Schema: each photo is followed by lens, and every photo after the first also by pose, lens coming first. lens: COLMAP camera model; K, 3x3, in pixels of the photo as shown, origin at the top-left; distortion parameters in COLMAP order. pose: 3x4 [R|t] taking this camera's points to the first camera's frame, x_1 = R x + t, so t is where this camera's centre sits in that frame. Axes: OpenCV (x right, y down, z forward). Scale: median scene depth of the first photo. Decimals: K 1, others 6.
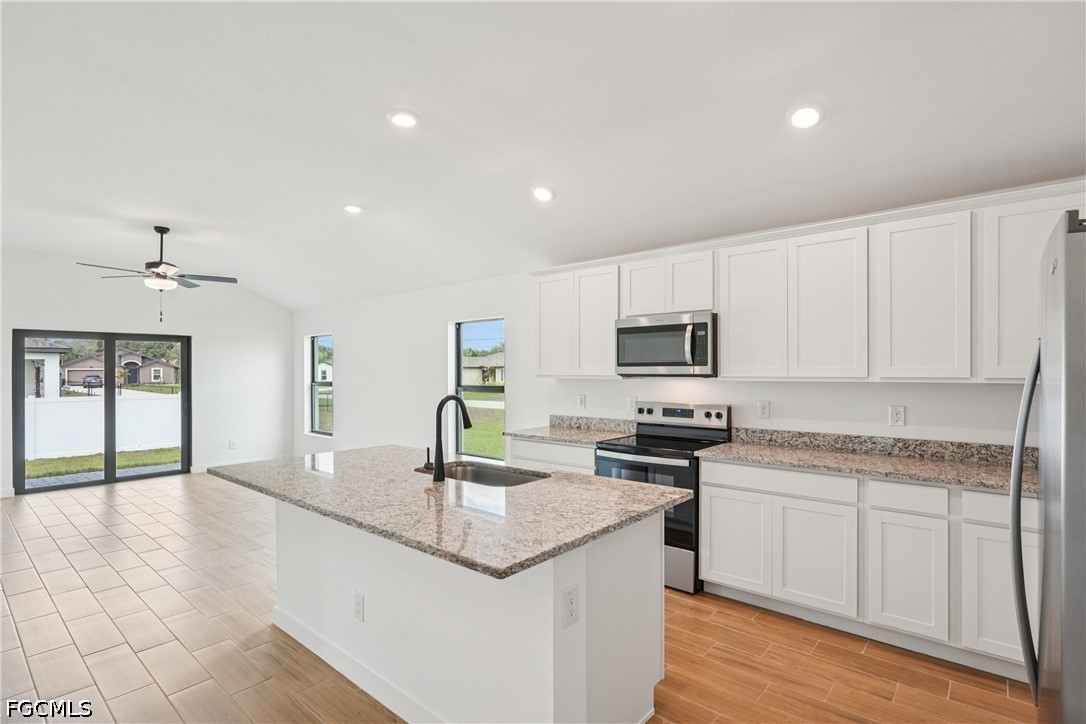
lens RADIAL K [[531.6, 0, 544.6], [0, 531.6, 373.2], [0, 0, 1]] dist [0.000907, 0.000378]
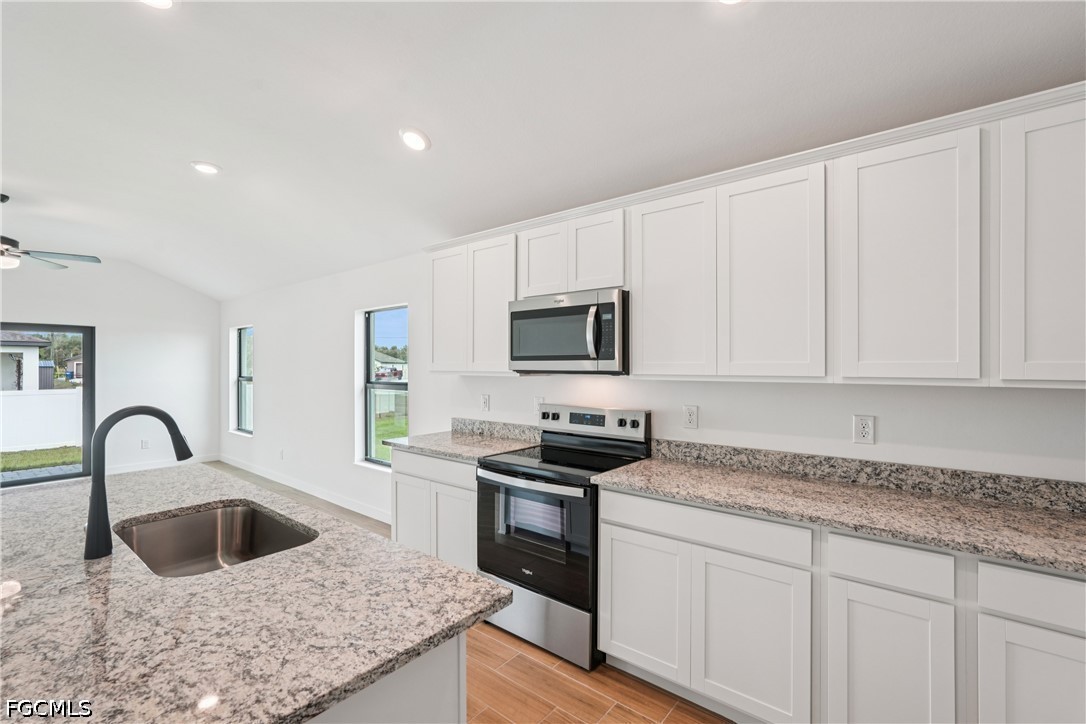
lens RADIAL K [[478.9, 0, 542.6], [0, 478.9, 365.9], [0, 0, 1]] dist [-0.004470, 0.003455]
pose [[0.999608, 0.003792, 0.027751, 0.182366], [-0.003672, 0.999984, -0.004390, -0.001918], [-0.027768, 0.004286, 0.999605, 0.318417]]
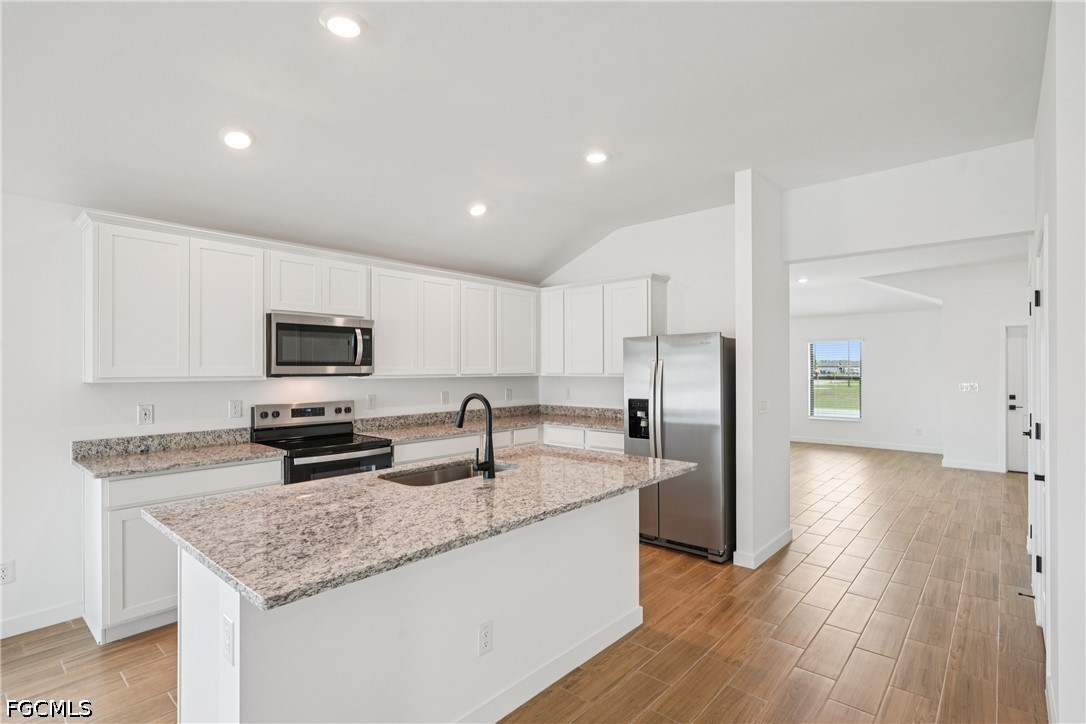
lens RADIAL K [[531.6, 0, 539.0], [0, 531.6, 365.2], [0, 0, 1]] dist [0.000907, 0.000378]
pose [[0.018989, 0.009922, 0.999770, -0.830335], [0.008310, 0.999915, -0.010081, -0.000867], [-0.999785, 0.008500, 0.018905, 0.604531]]
